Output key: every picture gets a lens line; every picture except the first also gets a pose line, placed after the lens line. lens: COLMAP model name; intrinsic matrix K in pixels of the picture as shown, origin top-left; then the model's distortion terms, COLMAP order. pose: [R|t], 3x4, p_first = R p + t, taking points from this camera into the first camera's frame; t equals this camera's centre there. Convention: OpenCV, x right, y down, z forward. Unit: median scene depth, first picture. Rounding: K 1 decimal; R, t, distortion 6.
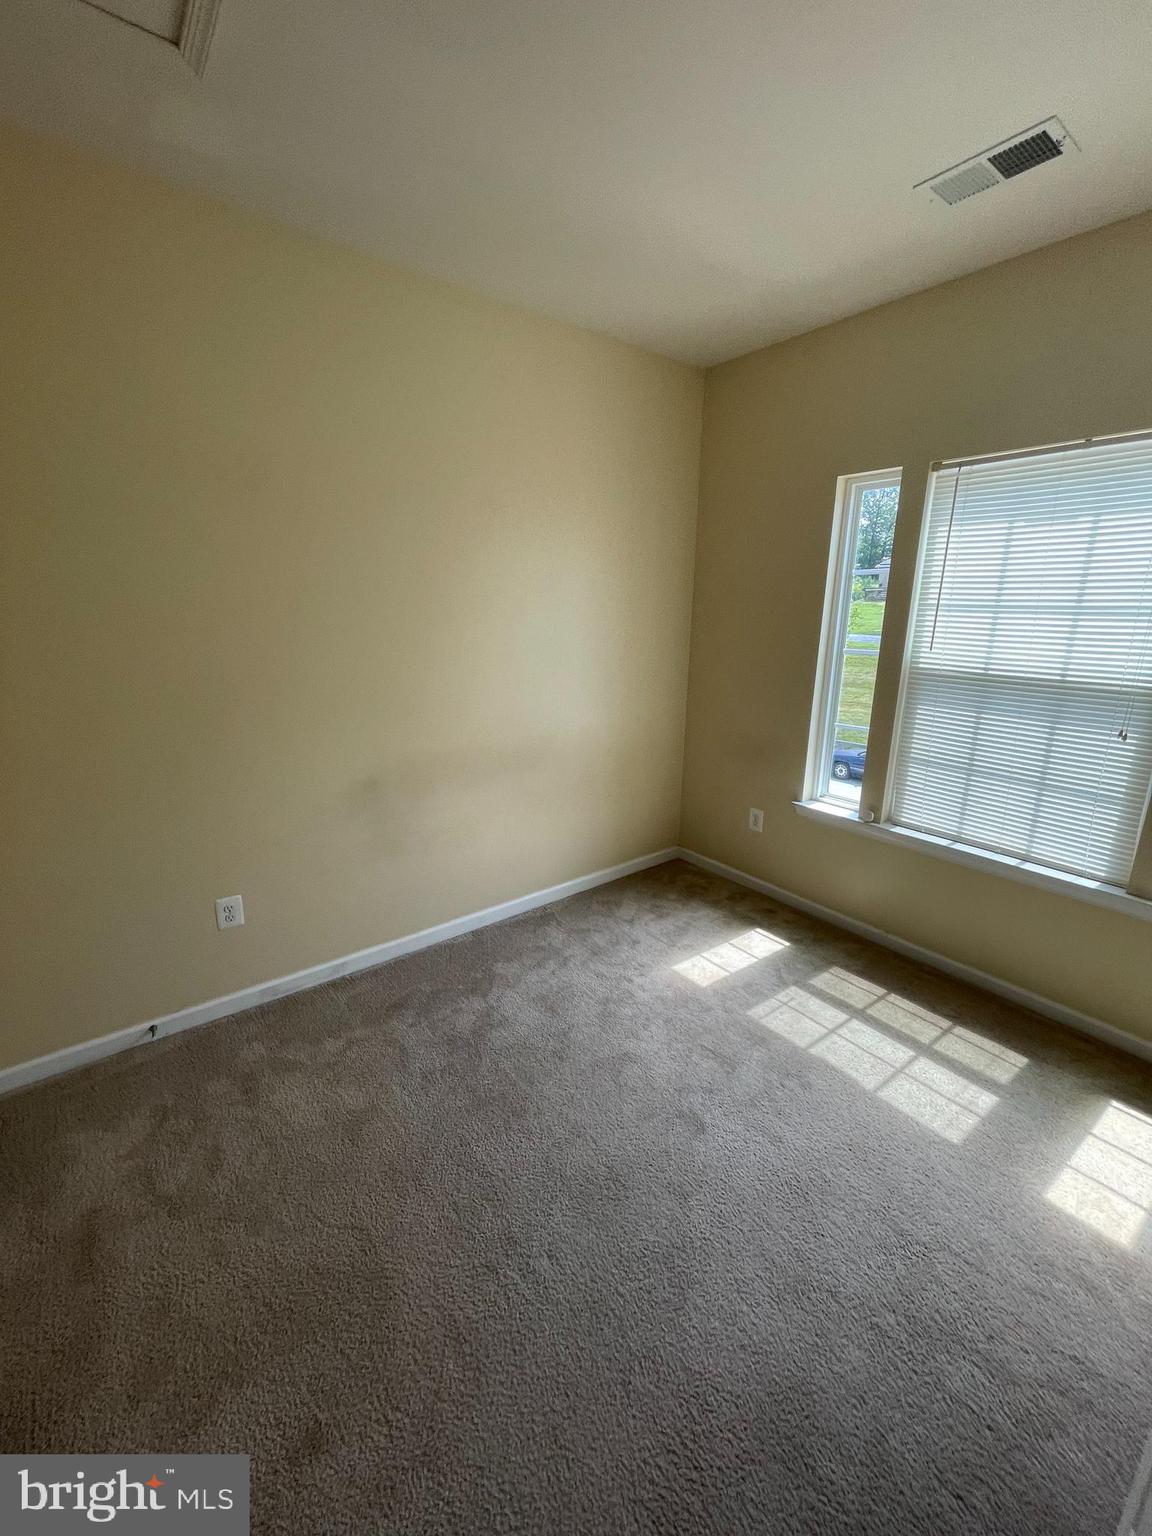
lens RADIAL K [[619.2, 0, 576.0], [0, 619.2, 768.0], [0, 0, 1]] dist [-0.000884, 0.000085]
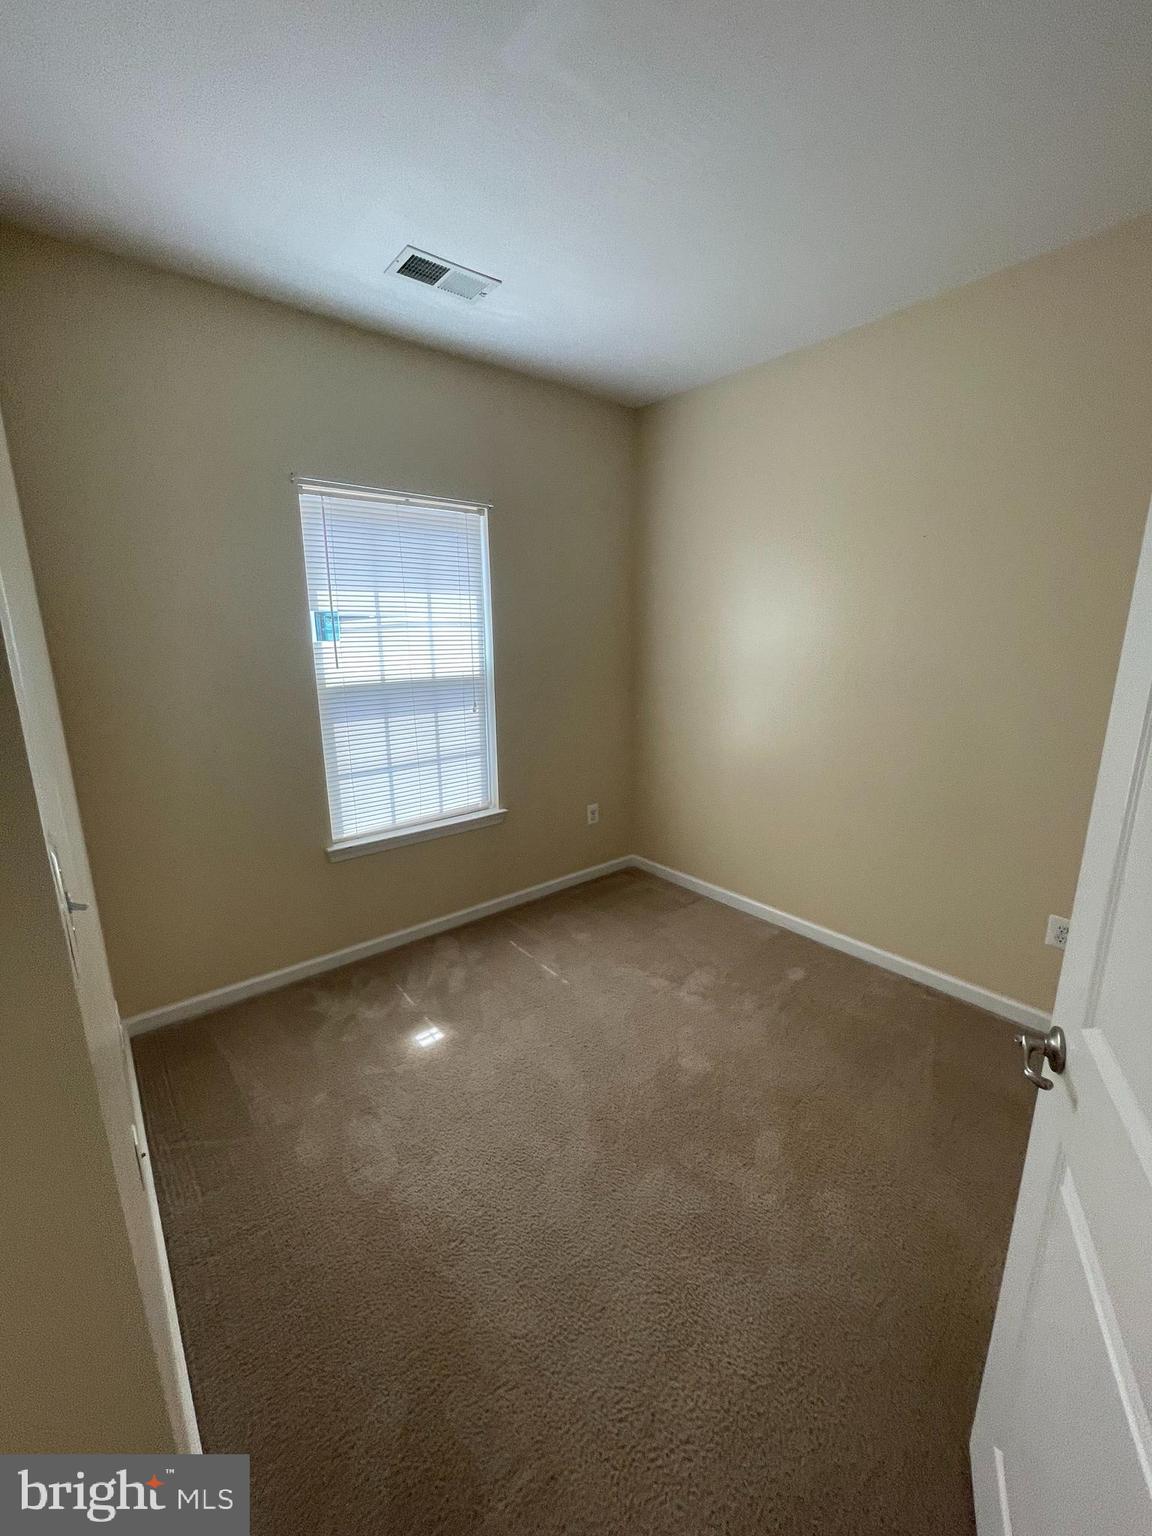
lens RADIAL K [[619.2, 0, 576.0], [0, 619.2, 768.0], [0, 0, 1]] dist [-0.000884, 0.000085]
pose [[-0.029649, -0.228100, 0.973186, -0.595054], [0.266615, 0.936536, 0.227632, -0.196757], [-0.963347, 0.266215, 0.033047, 0.746881]]
